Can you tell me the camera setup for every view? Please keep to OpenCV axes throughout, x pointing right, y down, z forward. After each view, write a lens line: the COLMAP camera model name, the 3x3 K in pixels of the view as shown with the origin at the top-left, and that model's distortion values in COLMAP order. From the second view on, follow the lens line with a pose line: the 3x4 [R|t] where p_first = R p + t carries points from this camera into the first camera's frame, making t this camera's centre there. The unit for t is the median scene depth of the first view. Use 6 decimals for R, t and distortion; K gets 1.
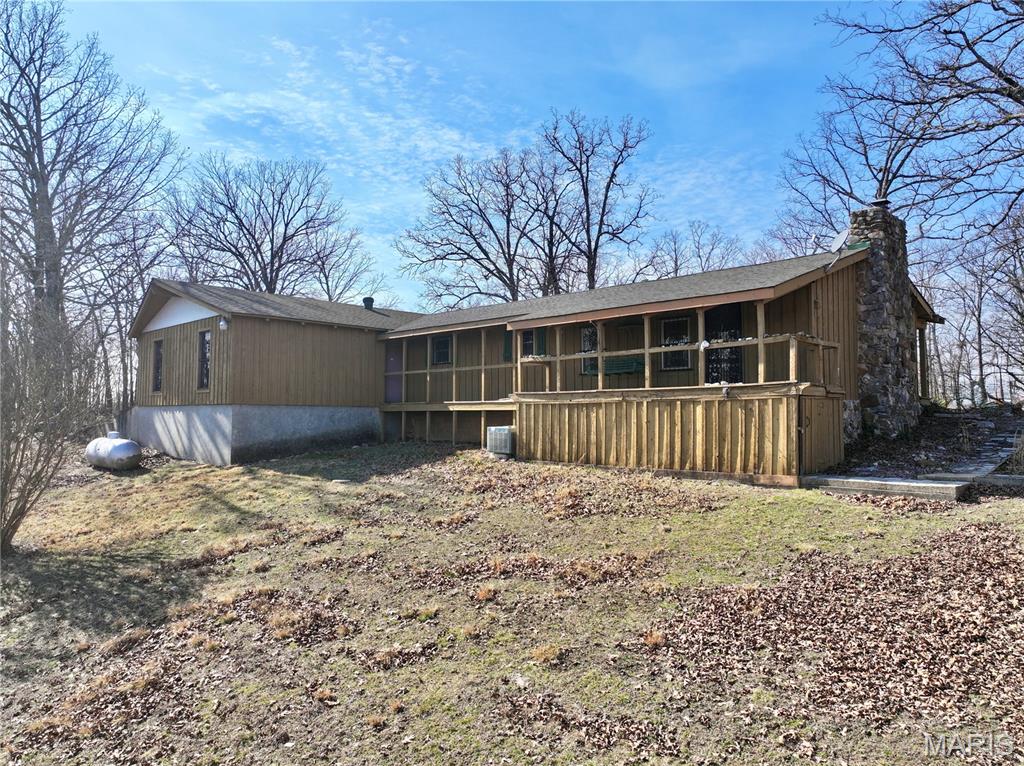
lens RADIAL K [[717.7, 0, 516.4], [0, 717.7, 380.6], [0, 0, 1]] dist [-0.002494, 0.015831]
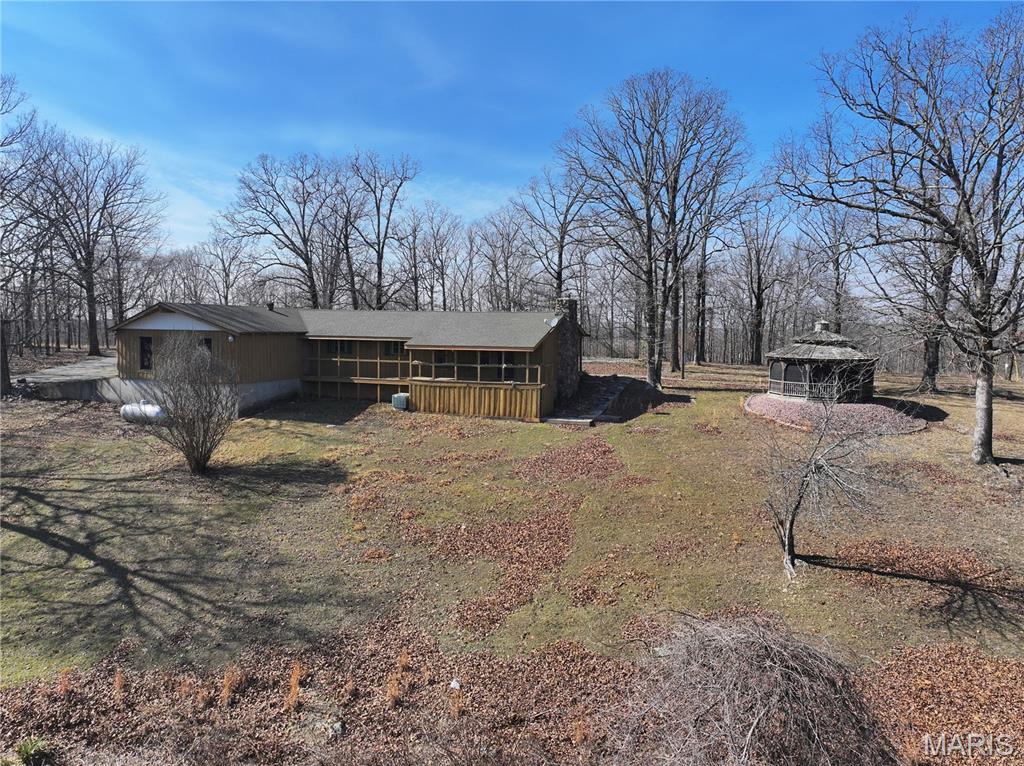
lens RADIAL K [[717.7, 0, 516.4], [0, 717.7, 380.6], [0, 0, 1]] dist [-0.002494, 0.015831]
pose [[0.907652, -0.026349, 0.418895, -0.629662], [-0.029513, 0.991551, 0.126317, -0.267291], [-0.418684, -0.127015, 0.899206, -1.061317]]
